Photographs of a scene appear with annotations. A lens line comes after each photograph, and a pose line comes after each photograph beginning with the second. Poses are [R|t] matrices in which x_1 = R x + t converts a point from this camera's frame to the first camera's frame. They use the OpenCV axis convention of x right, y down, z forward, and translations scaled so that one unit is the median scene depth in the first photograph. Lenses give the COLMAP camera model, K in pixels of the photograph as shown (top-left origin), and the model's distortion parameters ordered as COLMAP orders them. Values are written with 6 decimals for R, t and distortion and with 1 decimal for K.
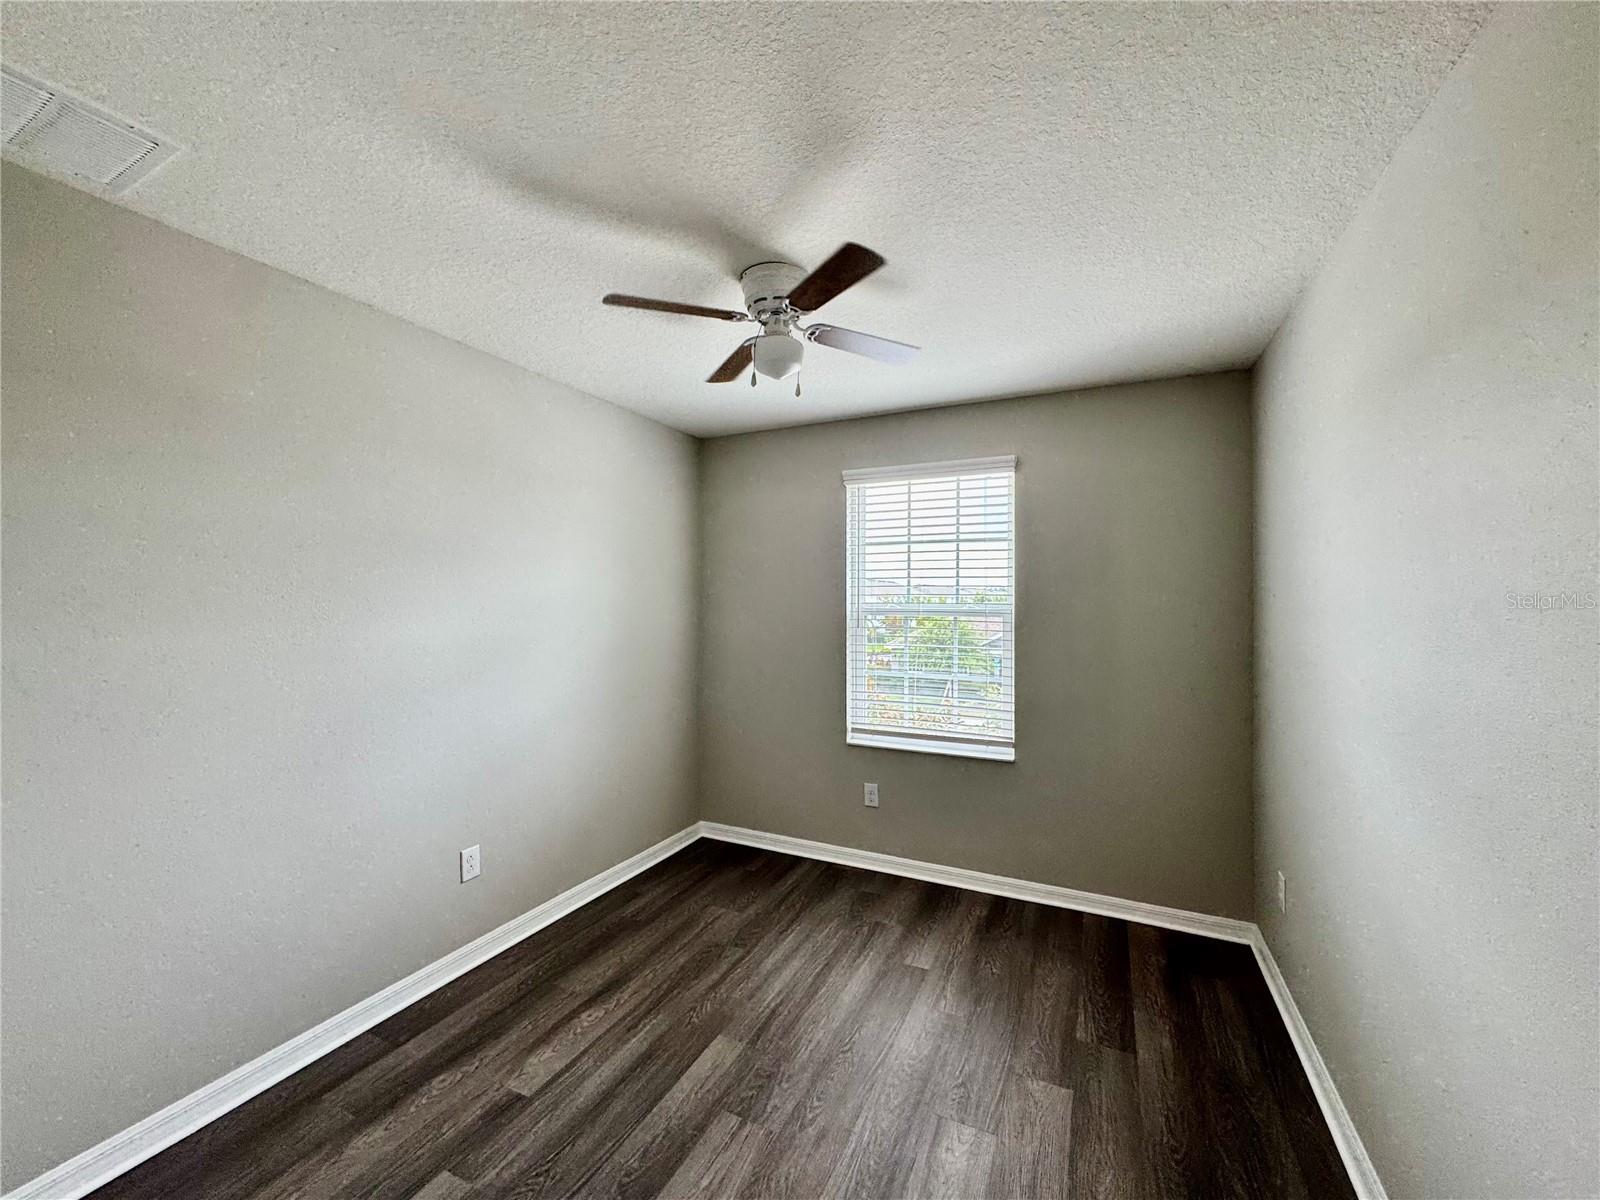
lens RADIAL K [[637.0, 0, 807.8], [0, 637.0, 596.8], [0, 0, 1]] dist [-0.000883, 0.000436]
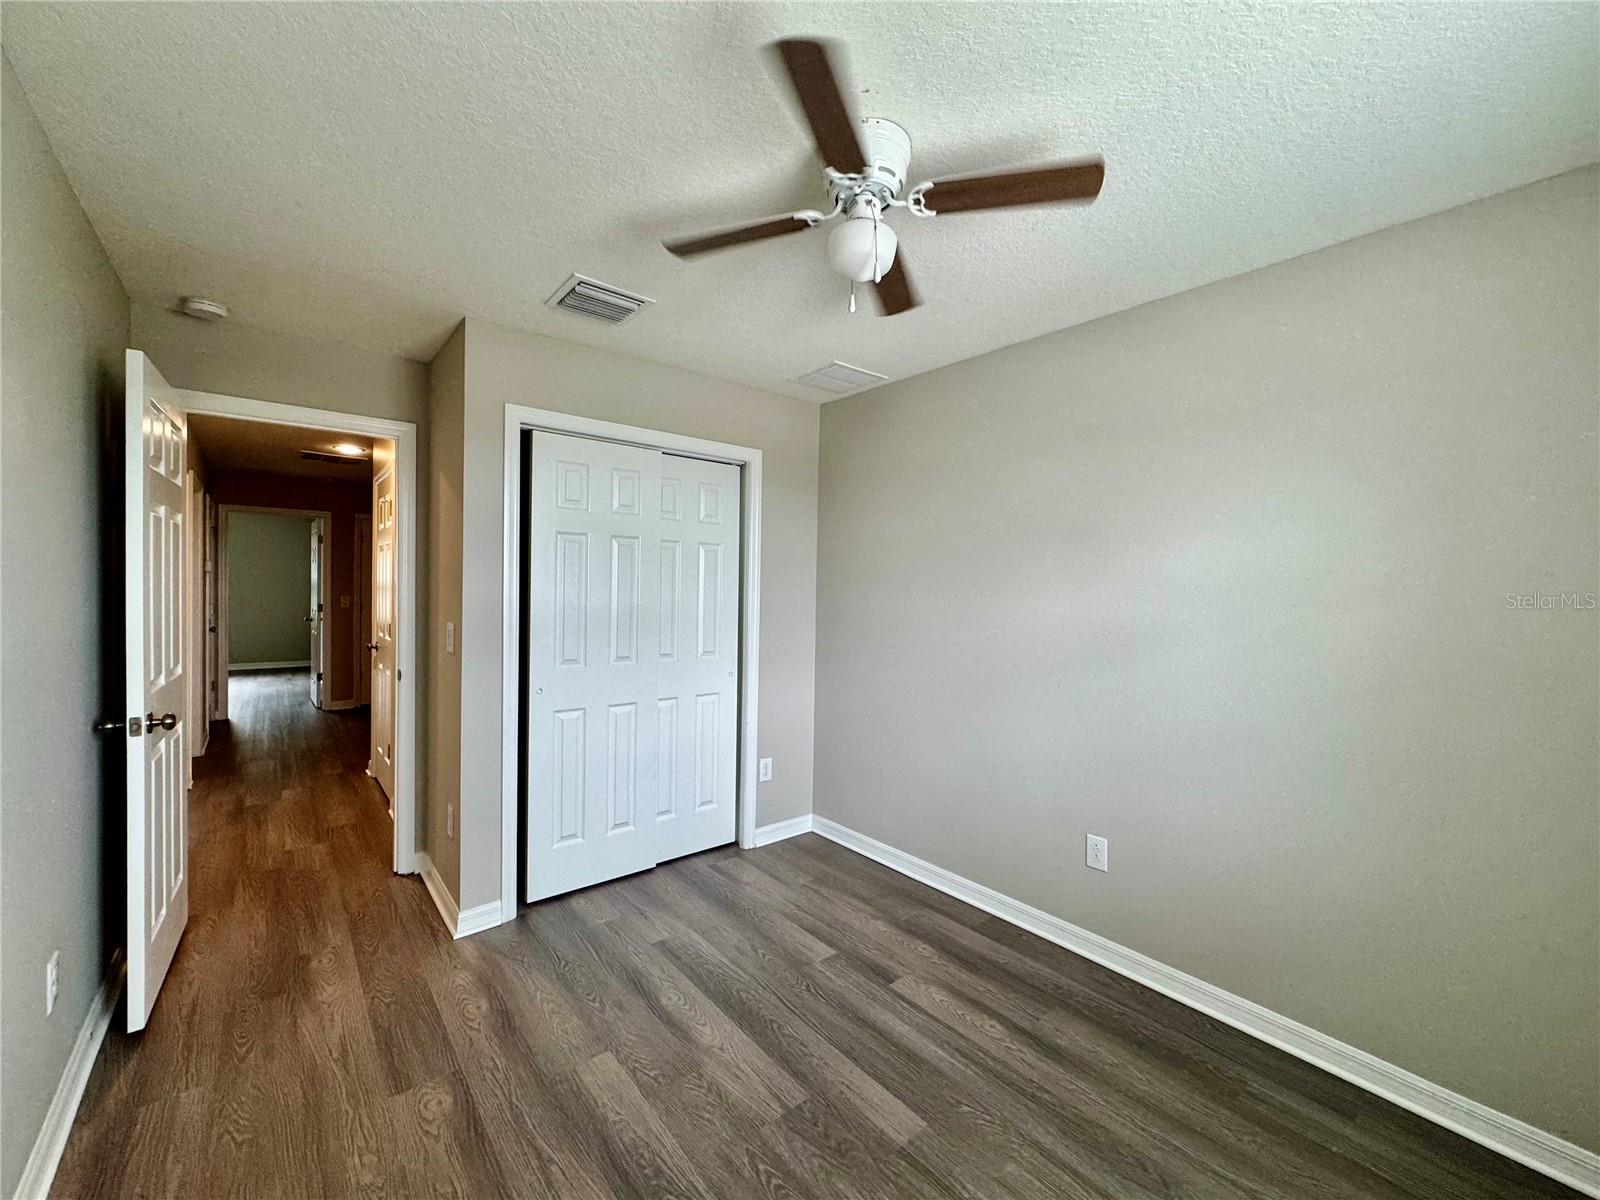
lens RADIAL K [[637.0, 0, 807.0], [0, 637.0, 605.9], [0, 0, 1]] dist [-0.000883, 0.000436]
pose [[-0.418540, 0.018187, -0.908016, 0.654532], [-0.012358, 0.999593, 0.025718, 0.024062], [0.908114, 0.021985, -0.418145, 1.221067]]
